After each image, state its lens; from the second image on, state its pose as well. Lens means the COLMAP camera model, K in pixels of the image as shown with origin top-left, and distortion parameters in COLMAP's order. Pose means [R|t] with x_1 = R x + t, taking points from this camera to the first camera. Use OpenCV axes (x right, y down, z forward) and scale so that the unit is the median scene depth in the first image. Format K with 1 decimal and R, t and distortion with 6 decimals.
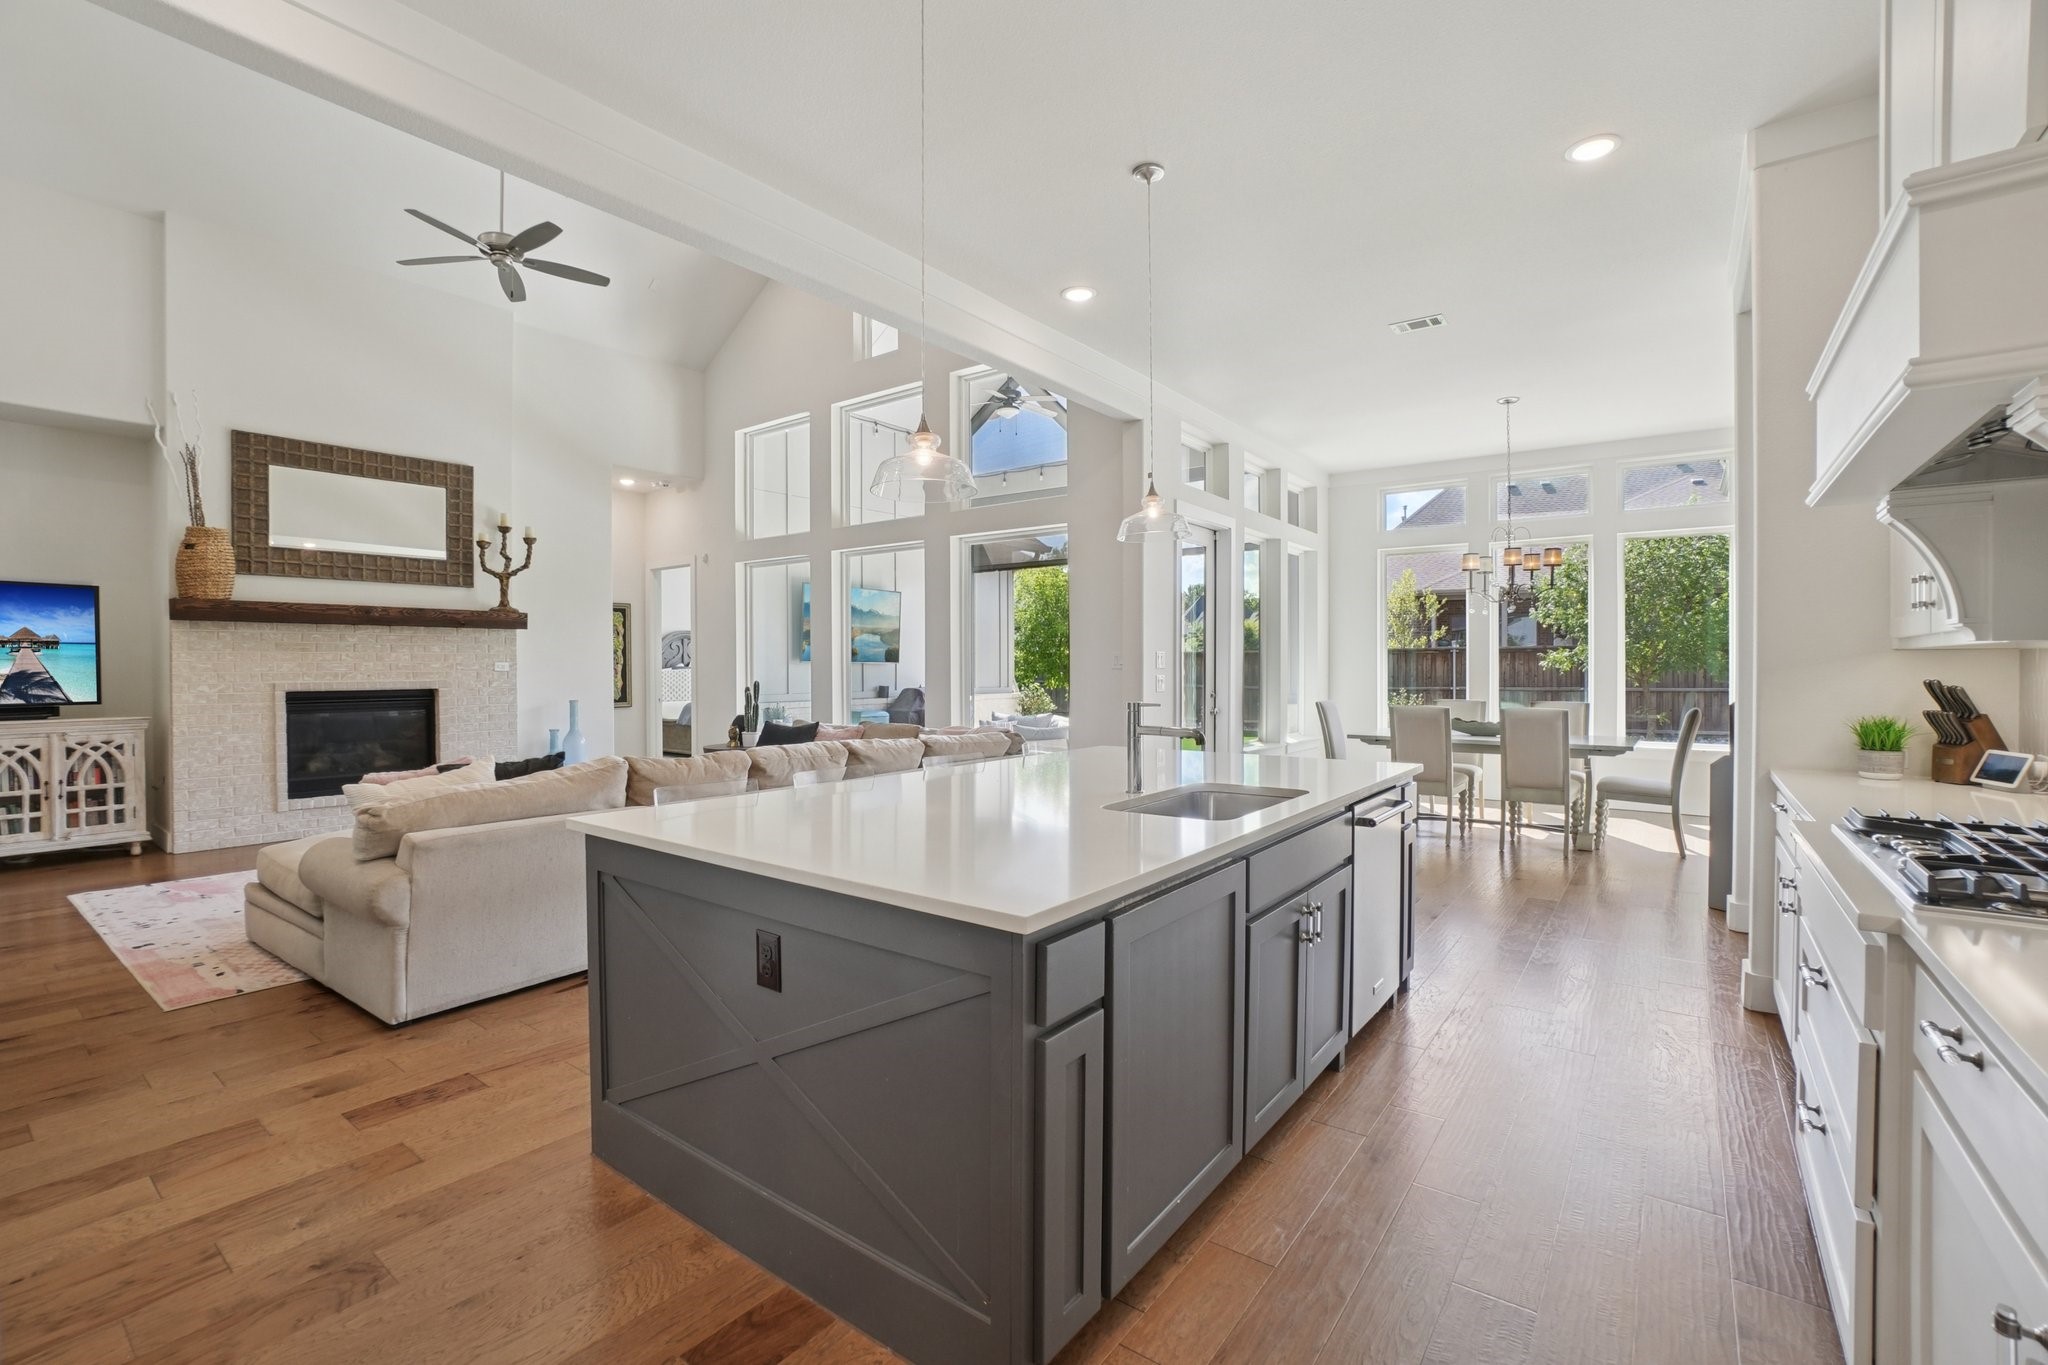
lens RADIAL K [[908.7, 0, 1002.6], [0, 908.7, 675.8], [0, 0, 1]] dist [-0.066110, 0.024972]
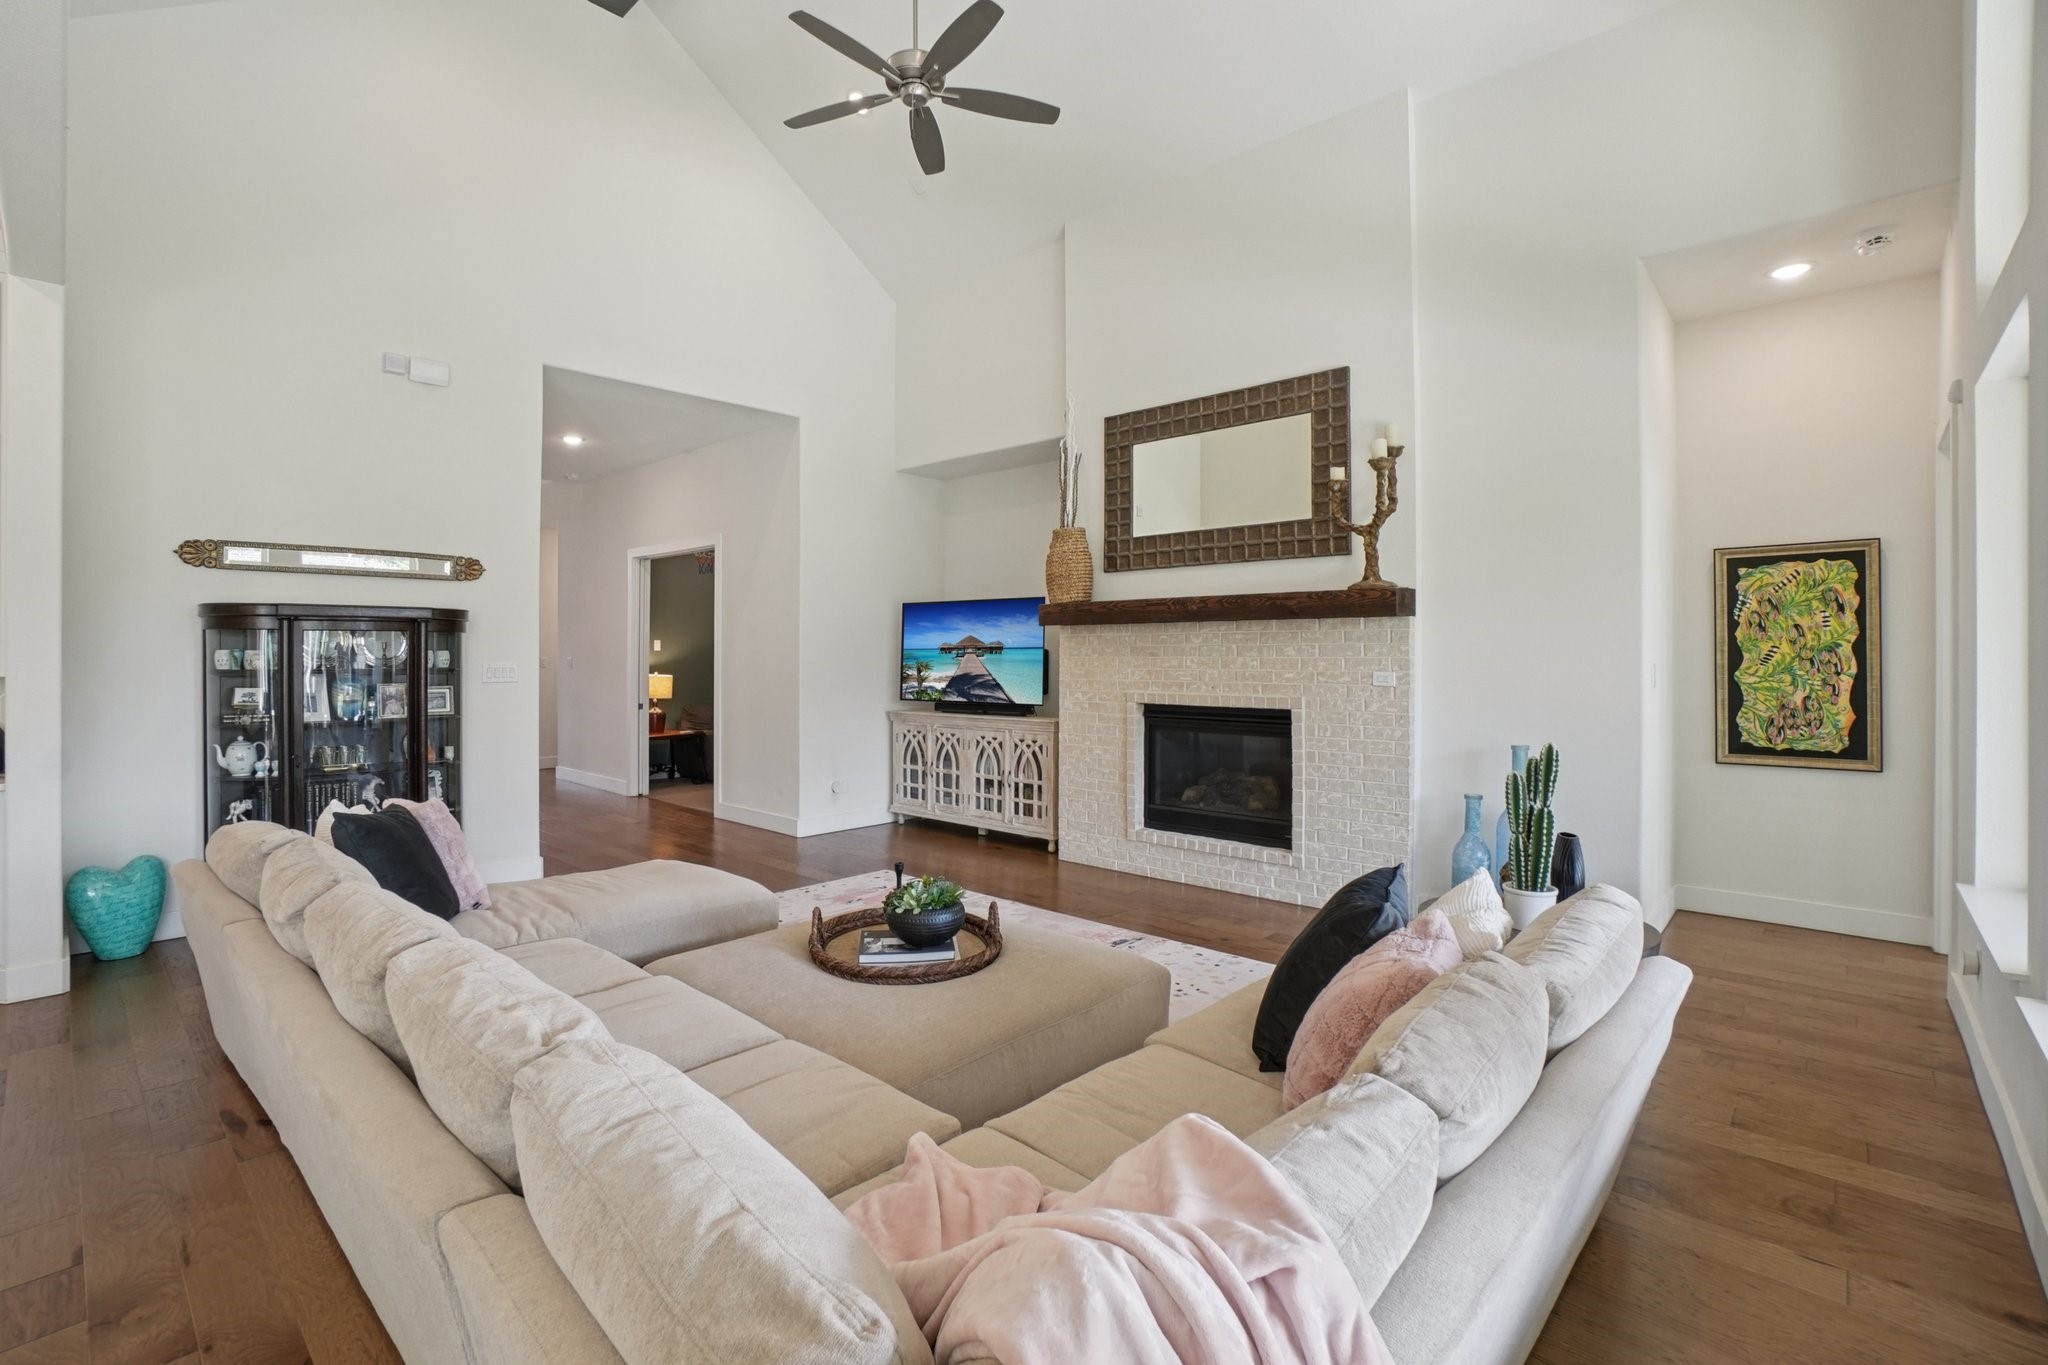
lens RADIAL K [[930.2, 0, 989.3], [0, 930.2, 656.9], [0, 0, 1]] dist [-0.056984, 0.018250]
pose [[-0.095267, 0.007329, -0.995425, 0.107270], [-0.007492, 0.999939, 0.008079, -0.033560], [0.995424, 0.008228, -0.095206, 0.941939]]
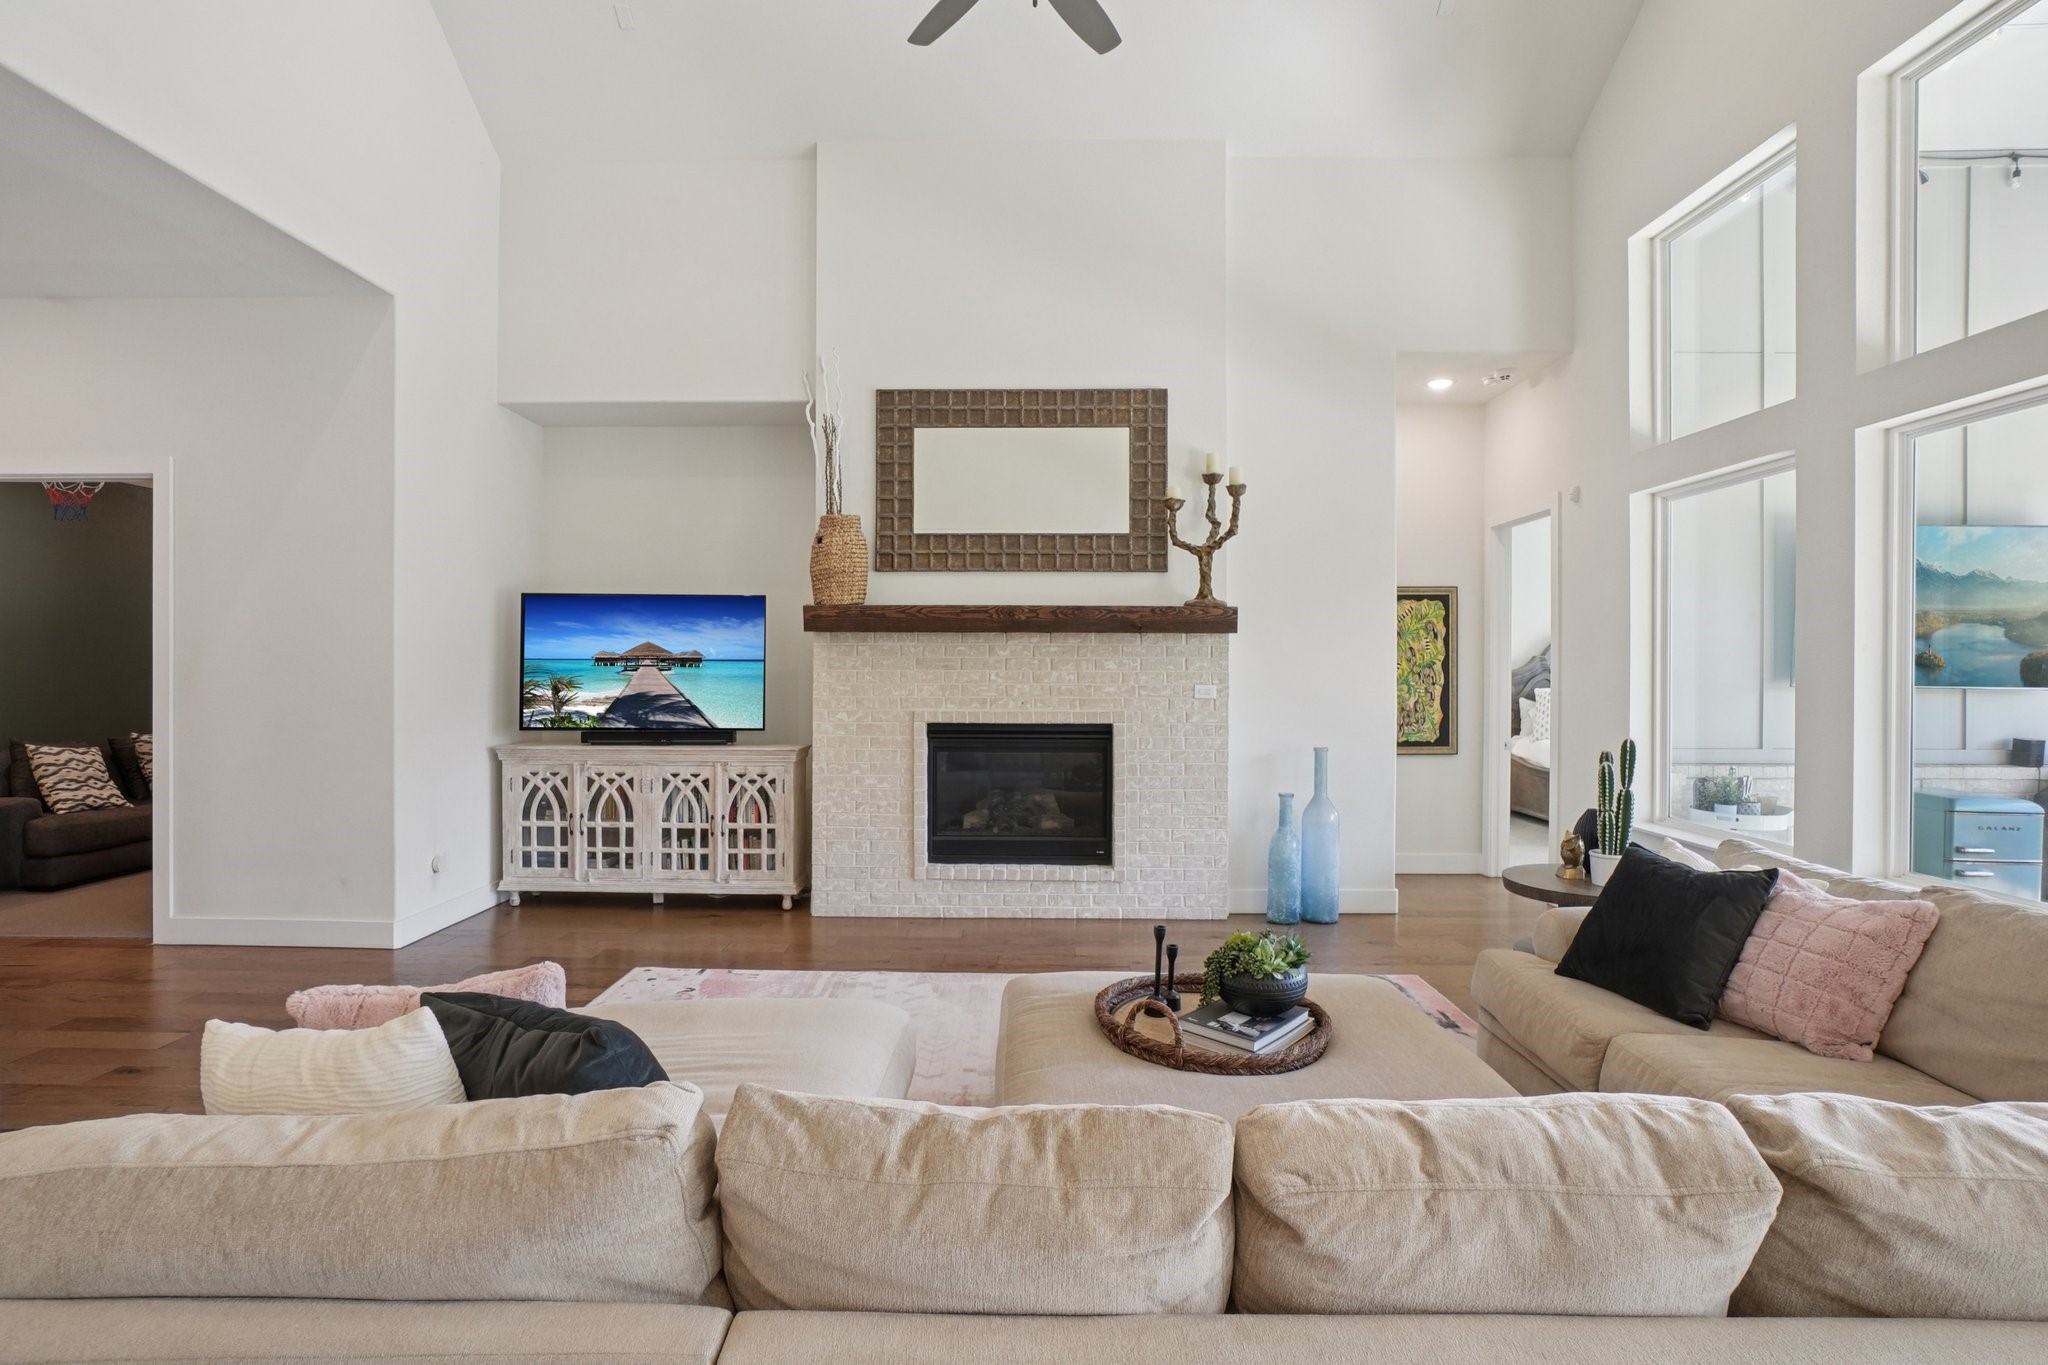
lens RADIAL K [[1001.0, 0, 1015.9], [0, 1001.0, 678.8], [0, 0, 1]] dist [-0.029933, 0.000972]
pose [[0.601678, 0.013718, -0.798621, -0.077346], [-0.013203, 0.999887, 0.007229, -0.027133], [0.798629, 0.006195, 0.601791, 0.540113]]
